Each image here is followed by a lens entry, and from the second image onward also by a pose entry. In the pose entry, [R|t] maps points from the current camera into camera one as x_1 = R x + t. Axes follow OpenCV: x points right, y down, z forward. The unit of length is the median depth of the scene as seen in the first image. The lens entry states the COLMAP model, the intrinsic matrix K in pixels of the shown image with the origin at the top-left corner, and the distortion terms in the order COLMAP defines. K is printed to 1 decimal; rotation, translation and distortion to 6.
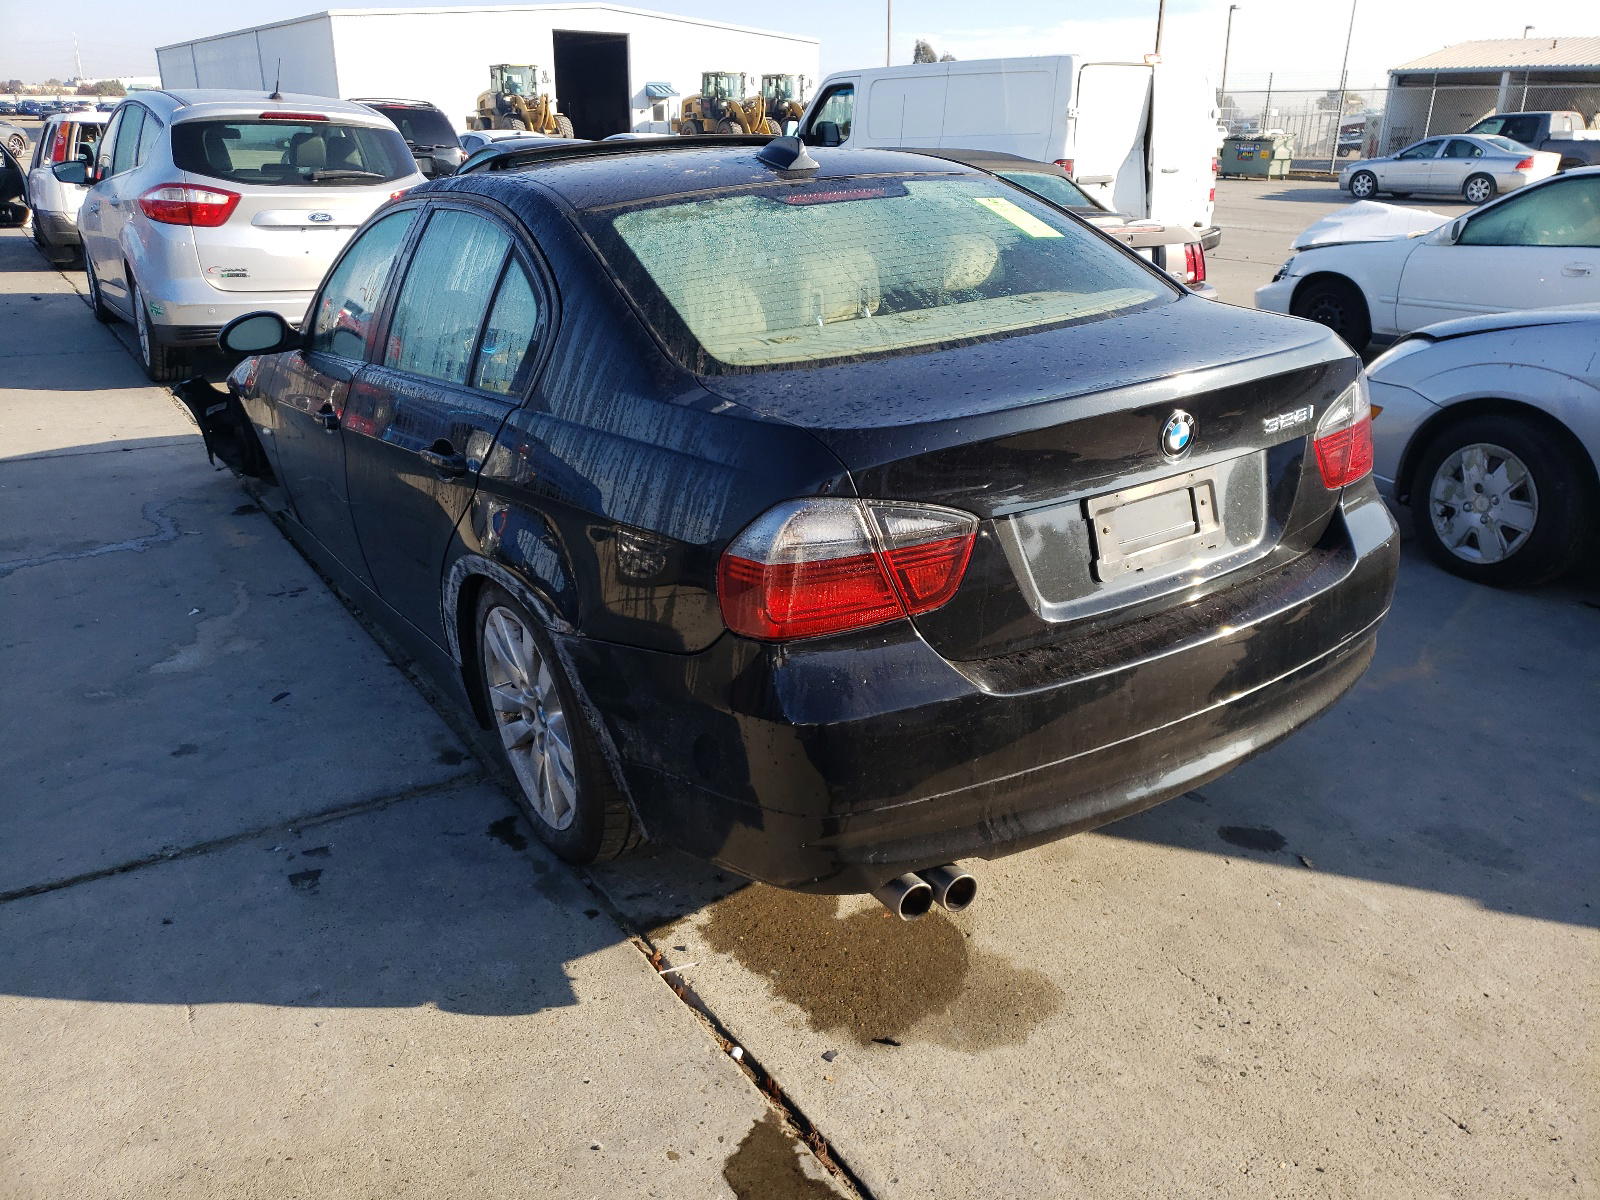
lens RADIAL K [[1215.4, 0, 798.0], [0, 1215.4, 596.4], [0, 0, 1]] dist [-0.000320, 0.004091]
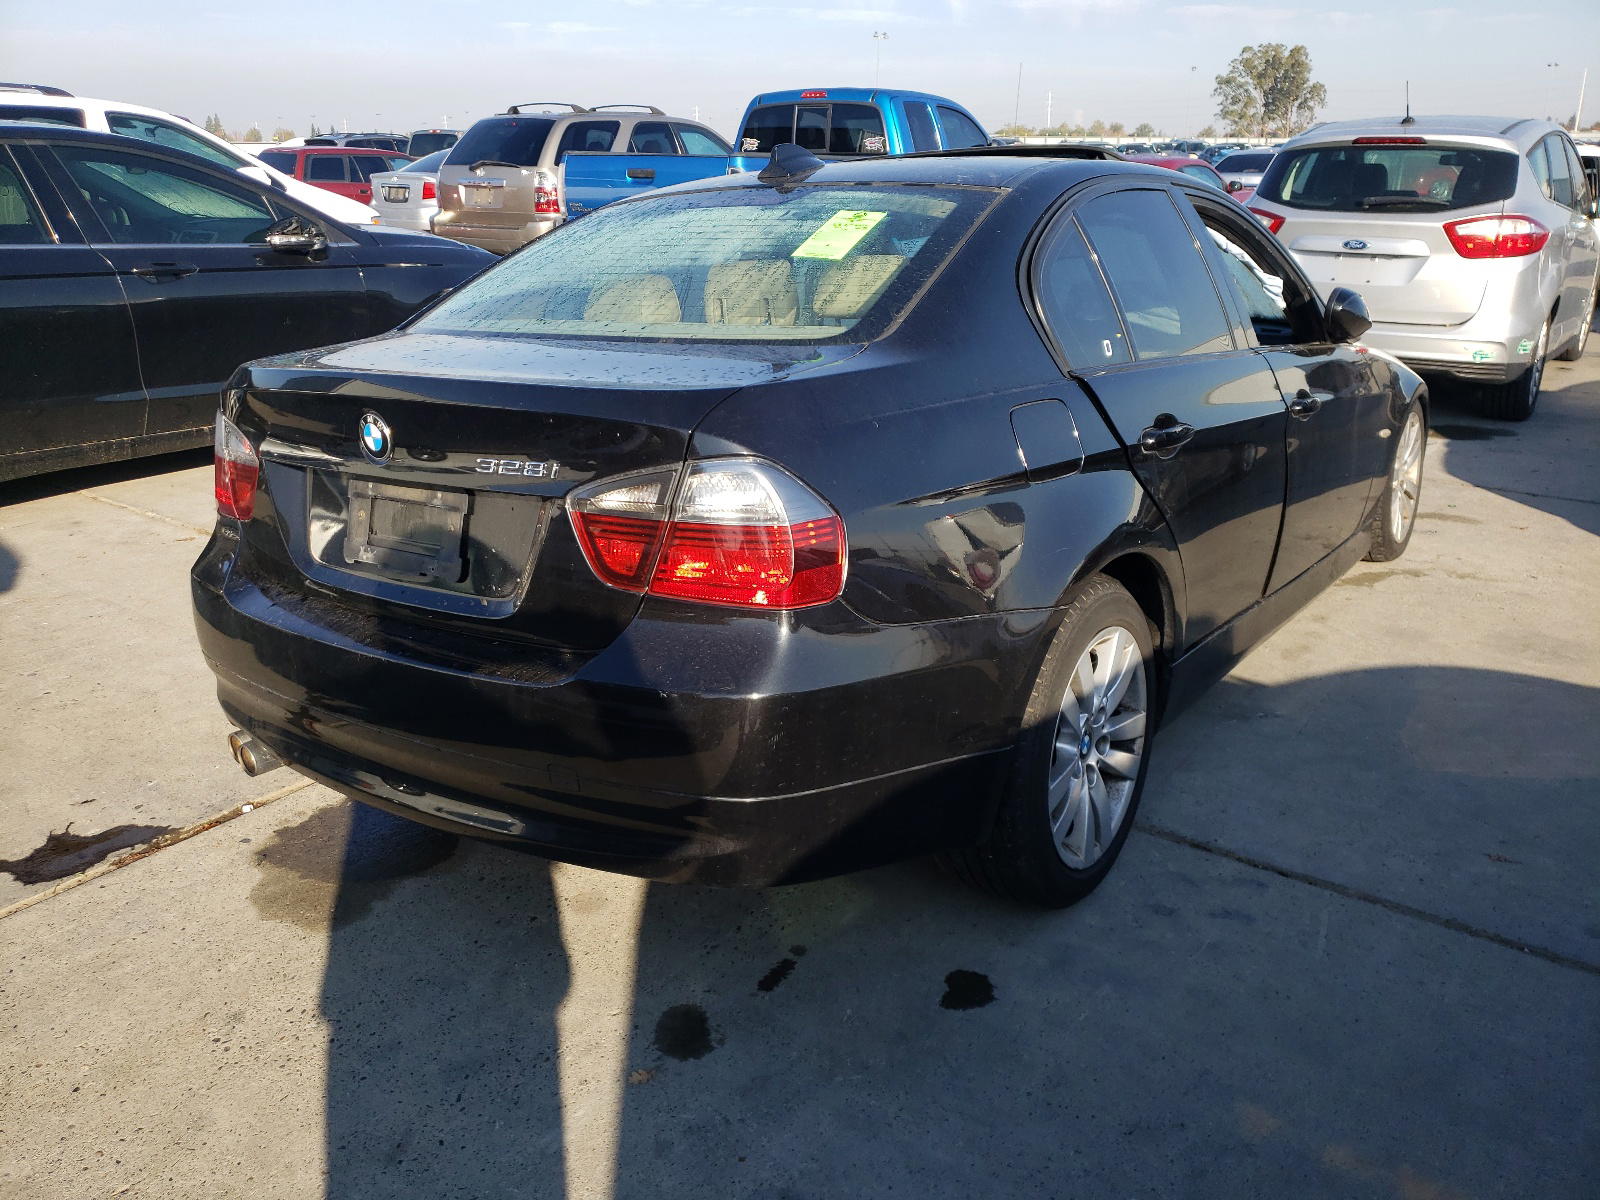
lens RADIAL K [[1215.4, 0, 798.1], [0, 1215.4, 603.9], [0, 0, 1]] dist [-0.000320, 0.004091]
pose [[0.377274, 0.301327, -0.875709, 0.377060], [-0.319385, 0.929909, 0.182379, -0.083090], [0.869286, 0.210881, 0.447070, 0.249517]]
